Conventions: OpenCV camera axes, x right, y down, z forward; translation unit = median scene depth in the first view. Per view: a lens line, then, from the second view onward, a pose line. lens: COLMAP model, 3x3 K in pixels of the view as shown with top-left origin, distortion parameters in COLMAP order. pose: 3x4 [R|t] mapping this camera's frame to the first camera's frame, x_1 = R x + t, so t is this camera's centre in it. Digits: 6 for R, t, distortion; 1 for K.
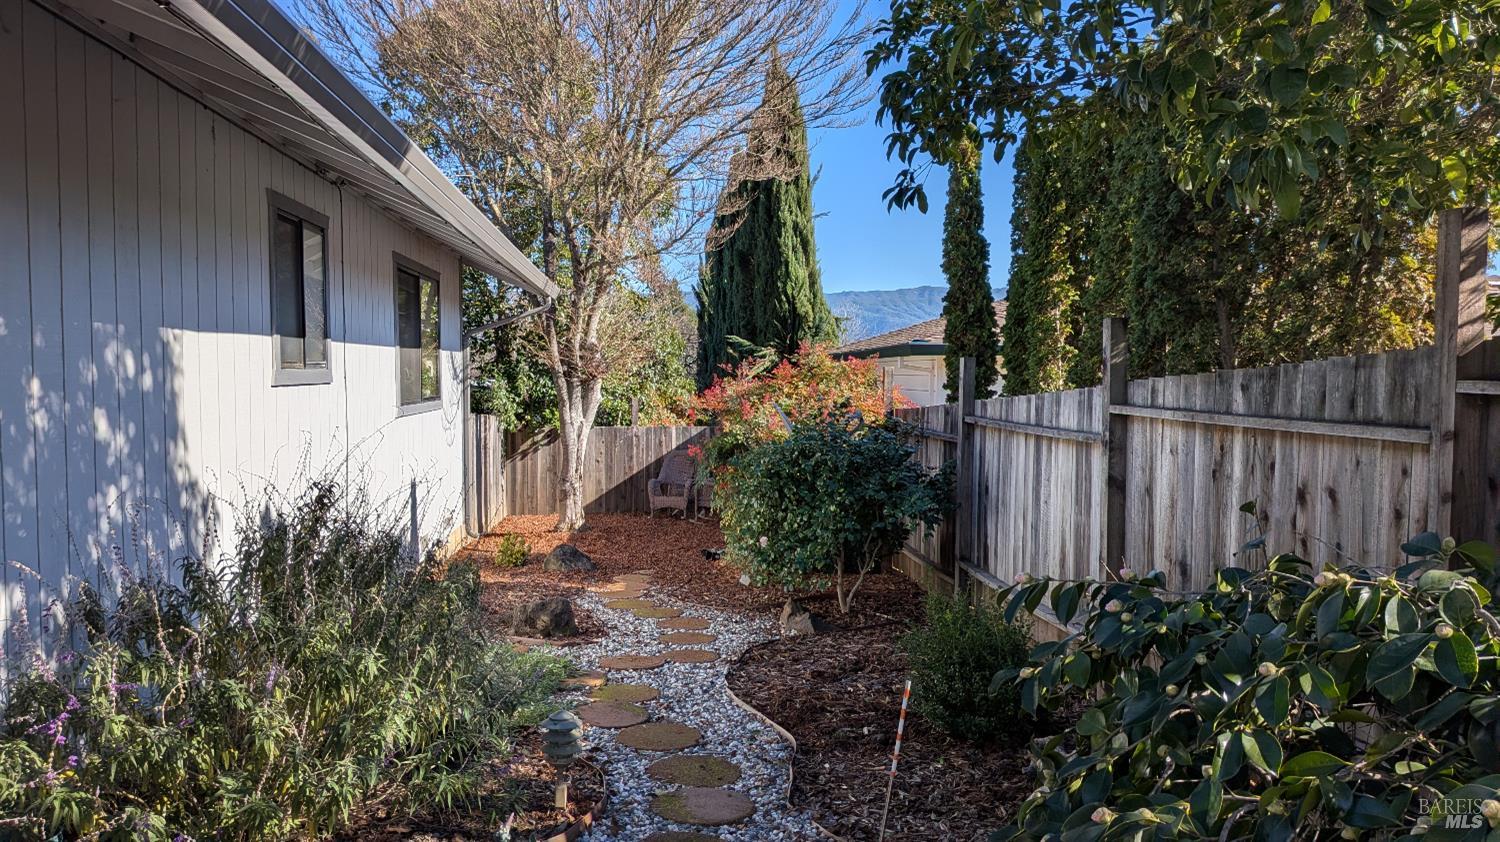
lens RADIAL K [[1068.8, 0, 769.8], [0, 1068.8, 418.8], [0, 0, 1]] dist [0.103156, -0.125879]
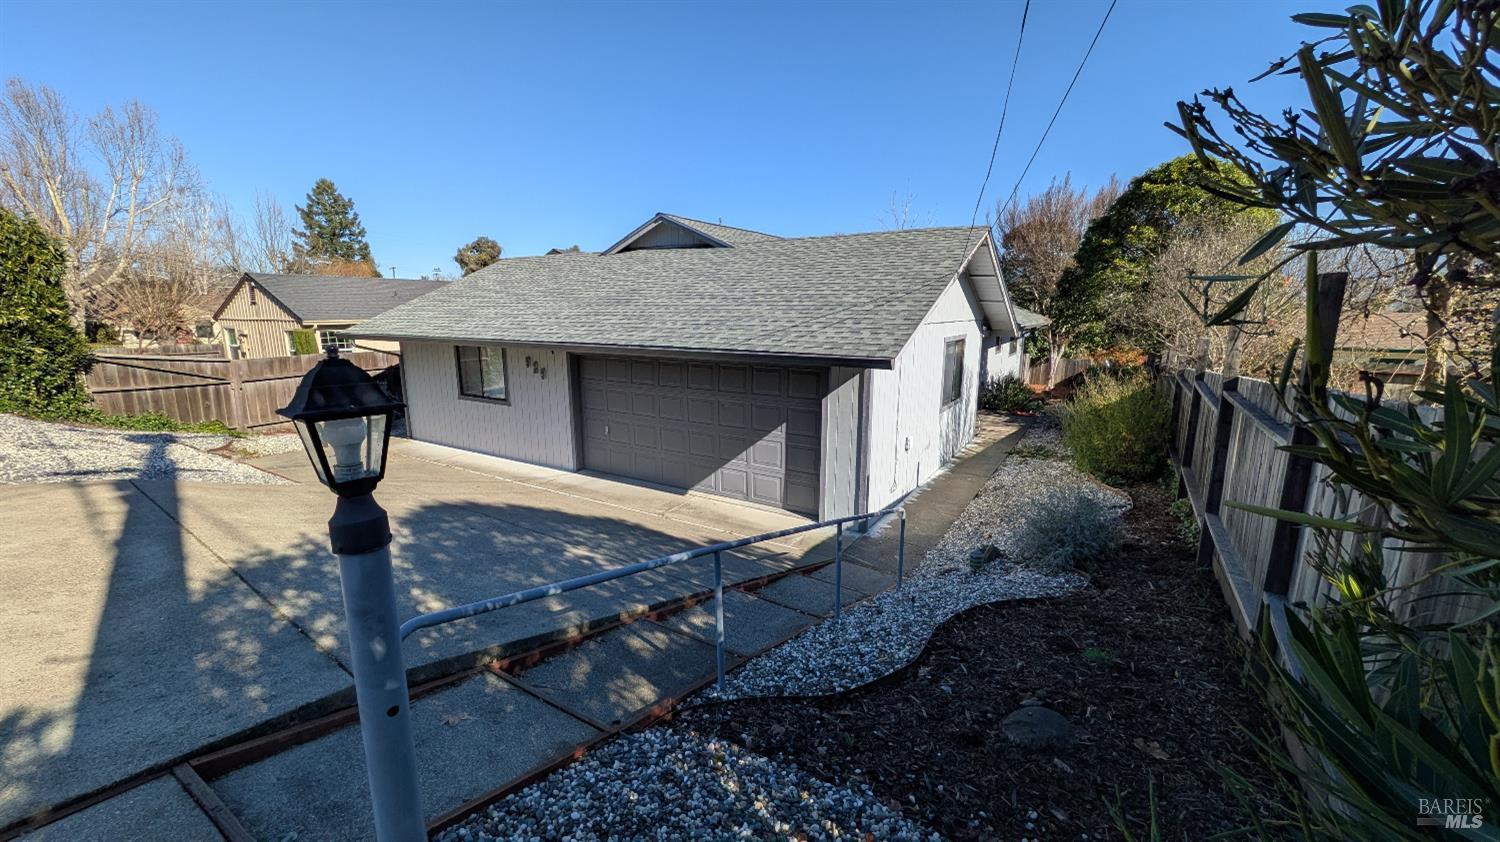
lens RADIAL K [[589.8, 0, 750.0], [0, 589.8, 421.0], [0, 0, 1]] dist [-0.000079, -0.000002]
pose [[0.779253, 0.123823, -0.614356, 0.276495], [-0.037644, 0.987765, 0.151335, -0.050900], [0.625578, -0.094801, 0.774380, -1.225352]]
